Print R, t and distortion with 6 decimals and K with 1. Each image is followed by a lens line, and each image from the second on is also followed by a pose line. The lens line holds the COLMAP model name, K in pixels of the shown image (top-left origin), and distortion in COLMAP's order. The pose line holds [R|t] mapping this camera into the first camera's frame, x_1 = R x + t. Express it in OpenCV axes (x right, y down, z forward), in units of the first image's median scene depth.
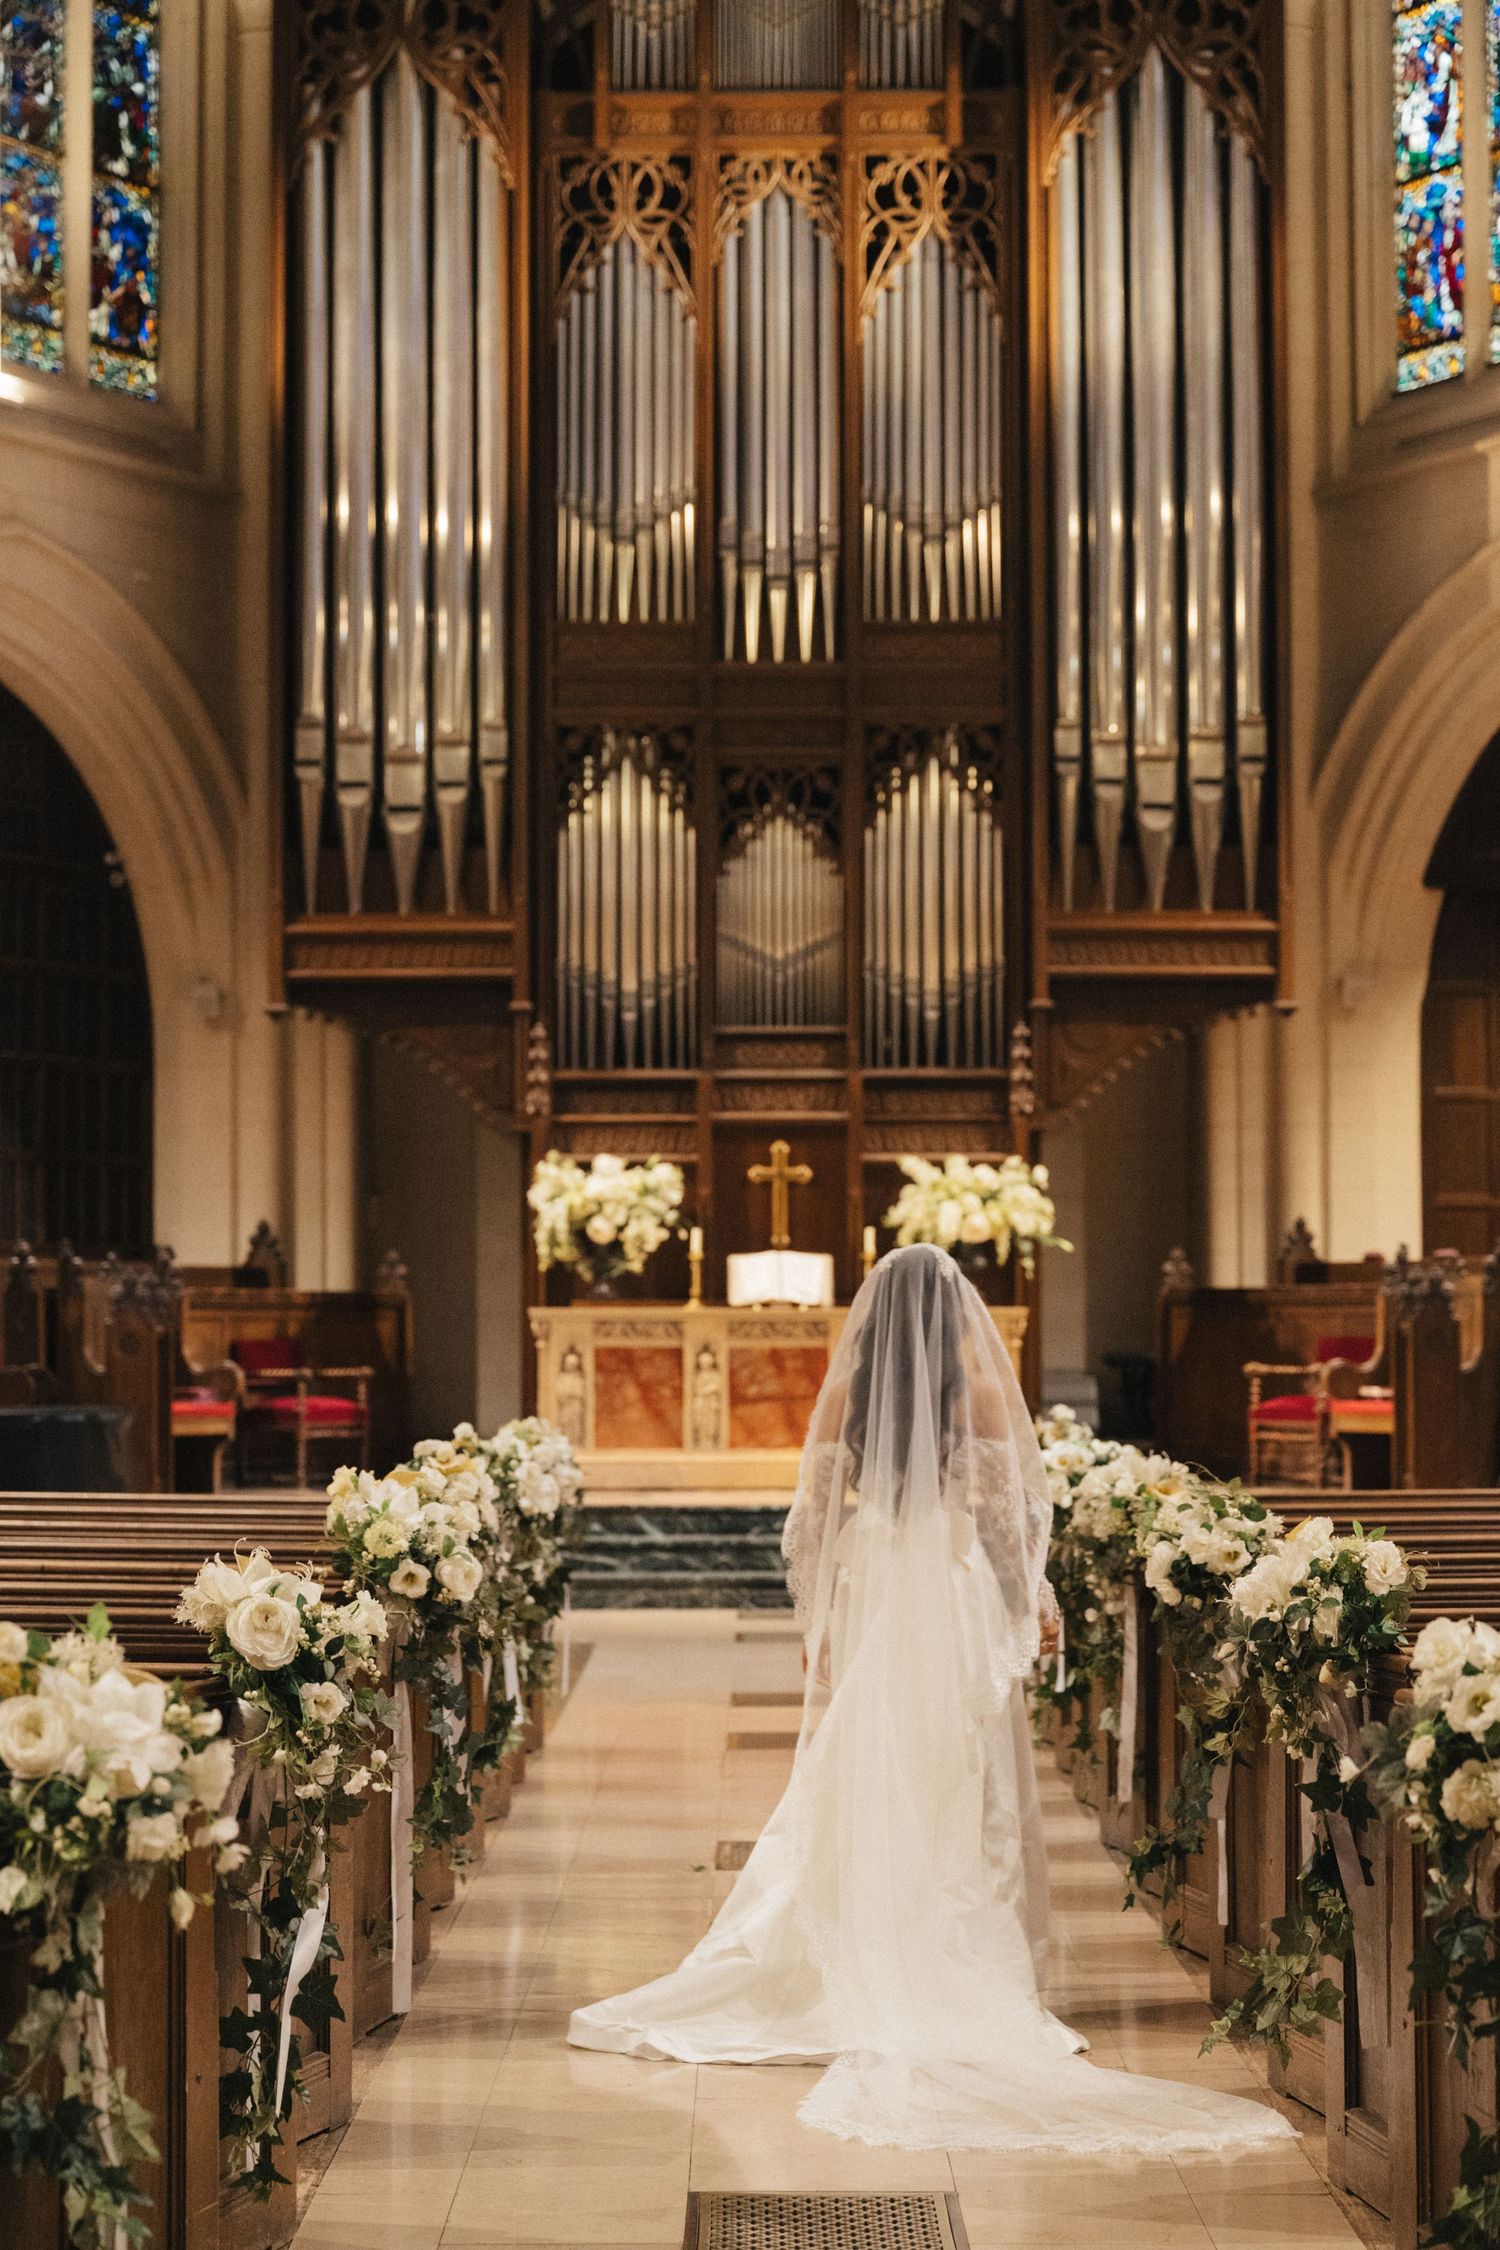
lens RADIAL K [[4712.7, 0, 779.7], [0, 4712.7, 1163.1], [0, 0, 1]] dist [-0.000131, 0.000000]
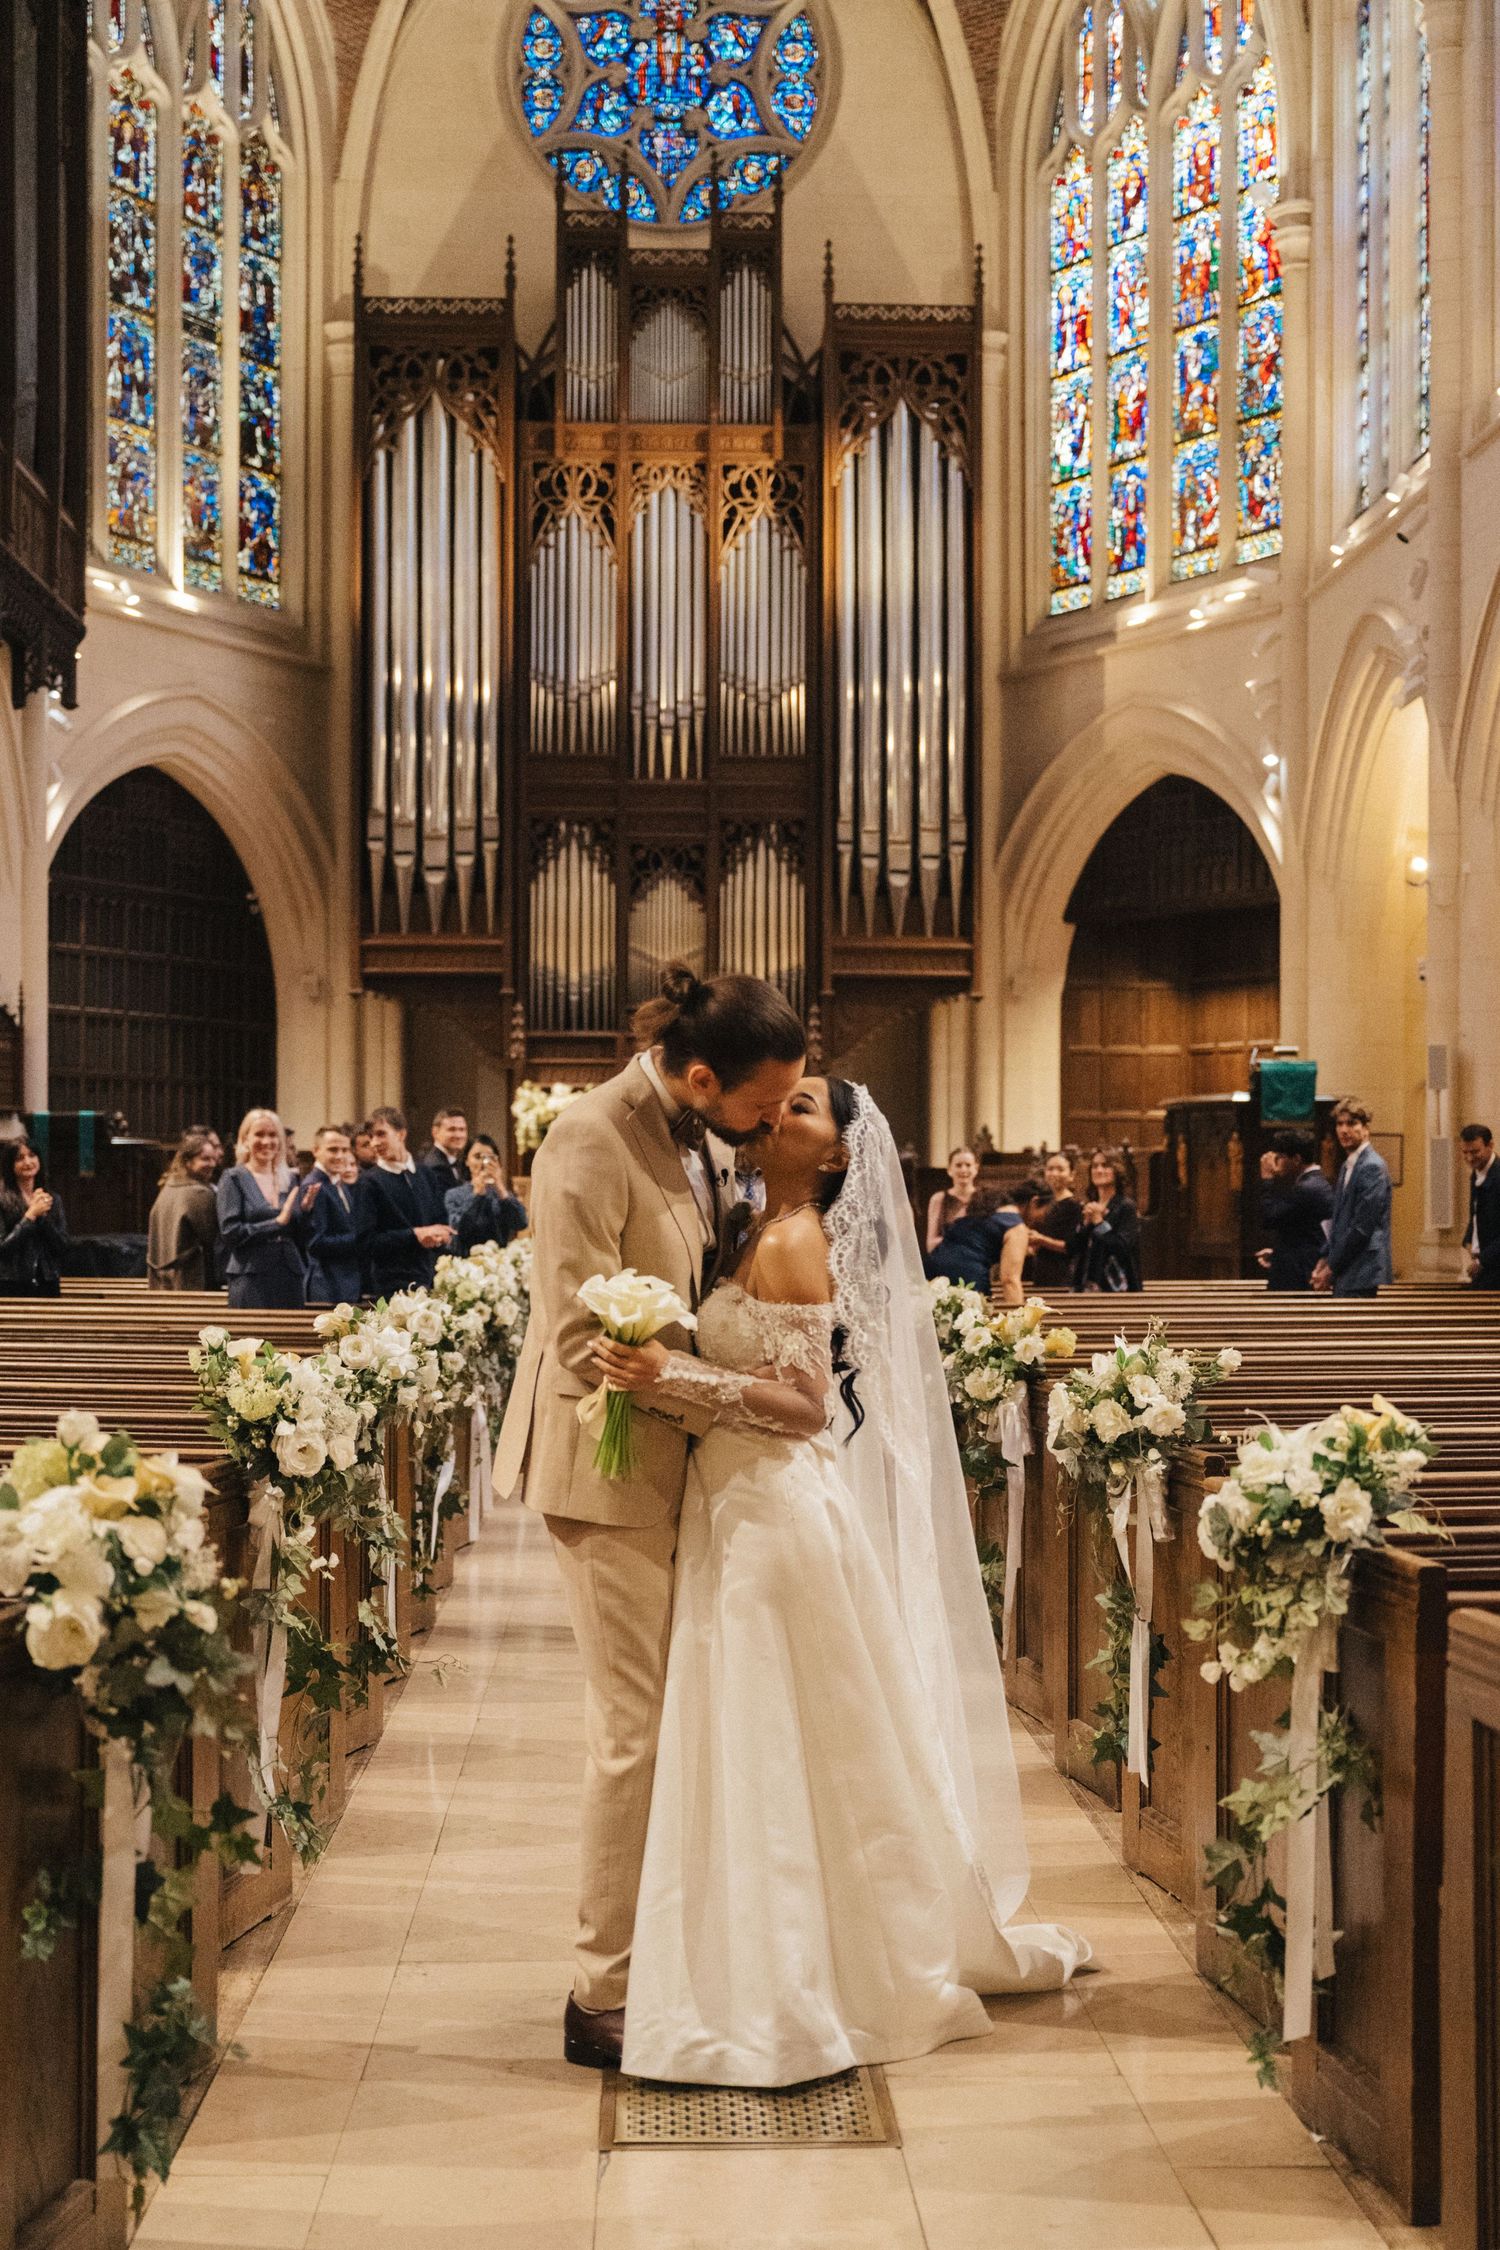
lens RADIAL K [[3289.5, 0, 825.7], [0, 3289.5, 1214.0], [0, 0, 1]] dist [-0.001002, 0.000000]
pose [[0.998827, 0.005408, 0.048125, 0.000519], [-0.007415, 0.999106, 0.041627, -0.004608], [-0.047856, -0.041935, 0.997974, -0.136849]]
